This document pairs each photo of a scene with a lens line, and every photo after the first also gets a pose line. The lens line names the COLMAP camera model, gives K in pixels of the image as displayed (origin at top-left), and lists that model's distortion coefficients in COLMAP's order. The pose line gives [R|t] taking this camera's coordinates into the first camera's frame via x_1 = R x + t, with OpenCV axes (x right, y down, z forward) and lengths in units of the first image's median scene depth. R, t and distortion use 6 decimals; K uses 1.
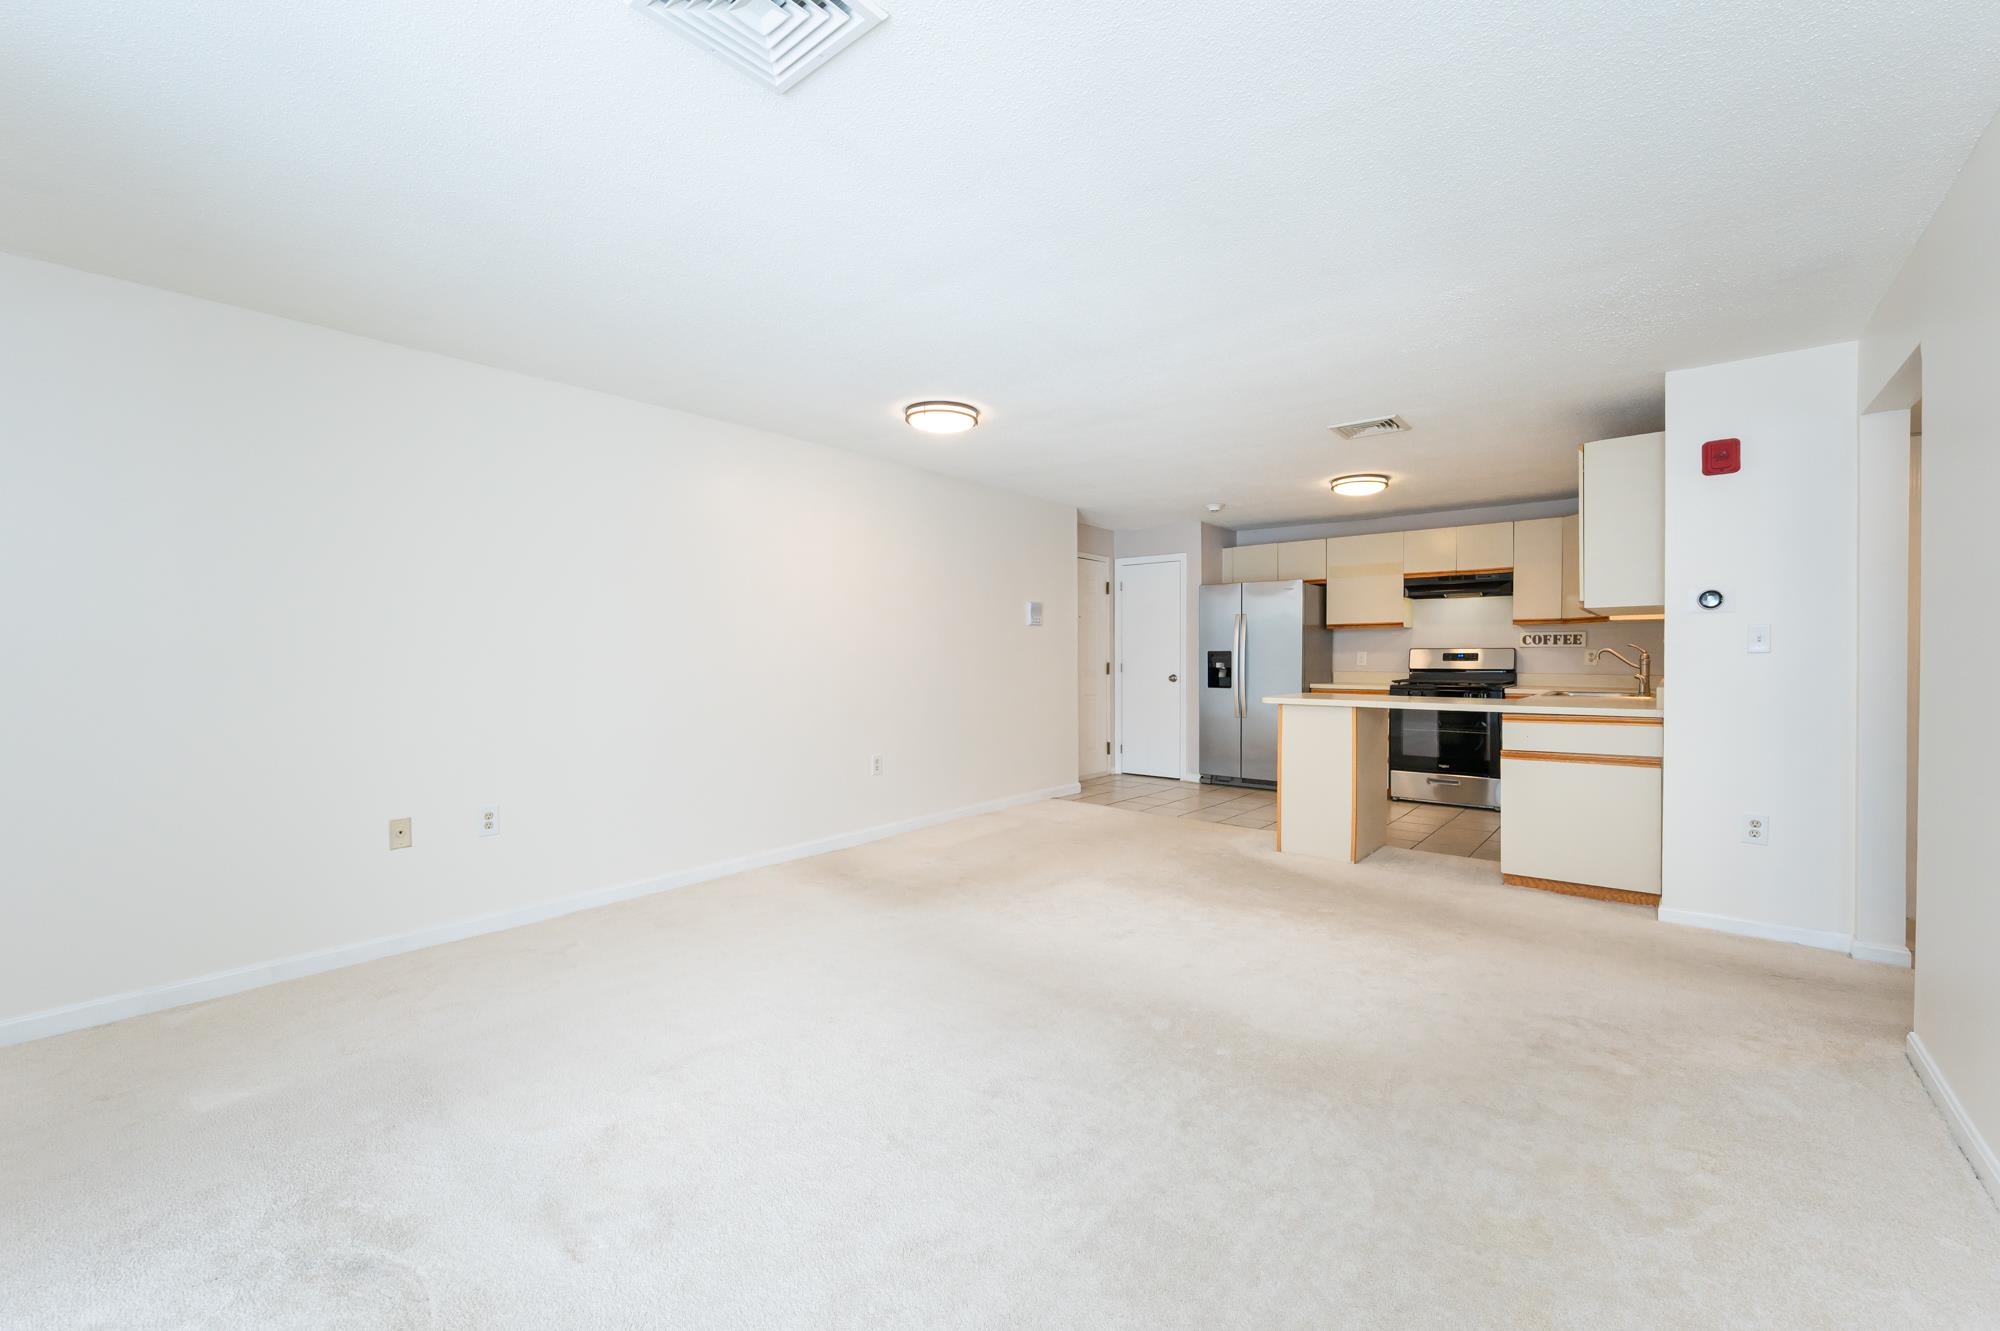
lens RADIAL K [[827.2, 0, 992.8], [0, 827.2, 658.3], [0, 0, 1]] dist [0.009187, 0.000400]
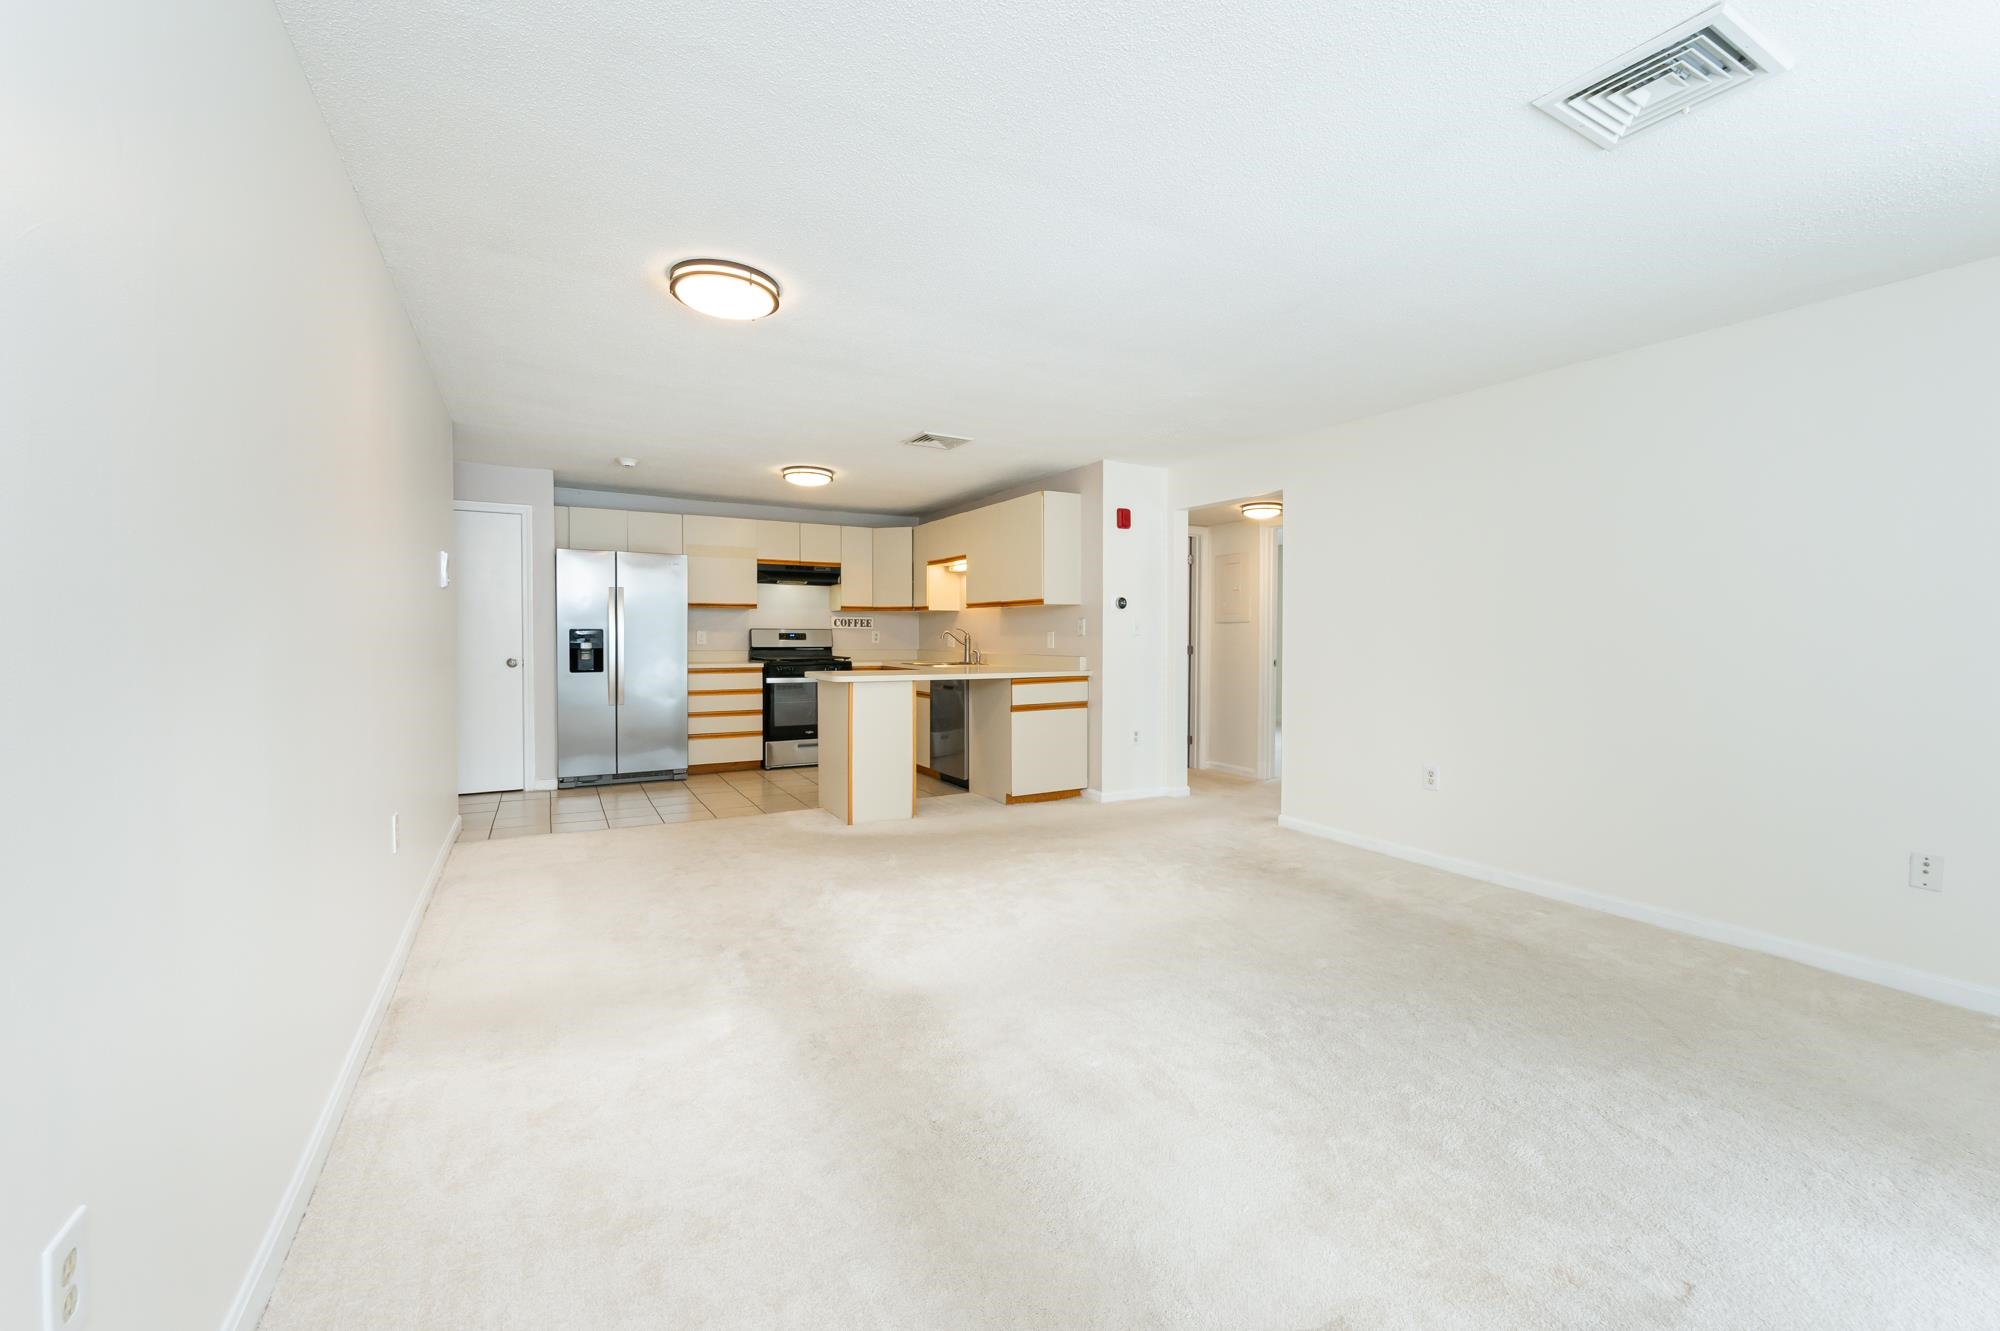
lens RADIAL K [[827.2, 0, 990.8], [0, 827.2, 660.7], [0, 0, 1]] dist [0.009187, 0.000400]
pose [[0.354733, -0.027410, 0.934566, -0.413198], [-0.001312, 0.999555, 0.029814, -0.002865], [-0.934967, -0.011802, 0.354539, 0.347900]]
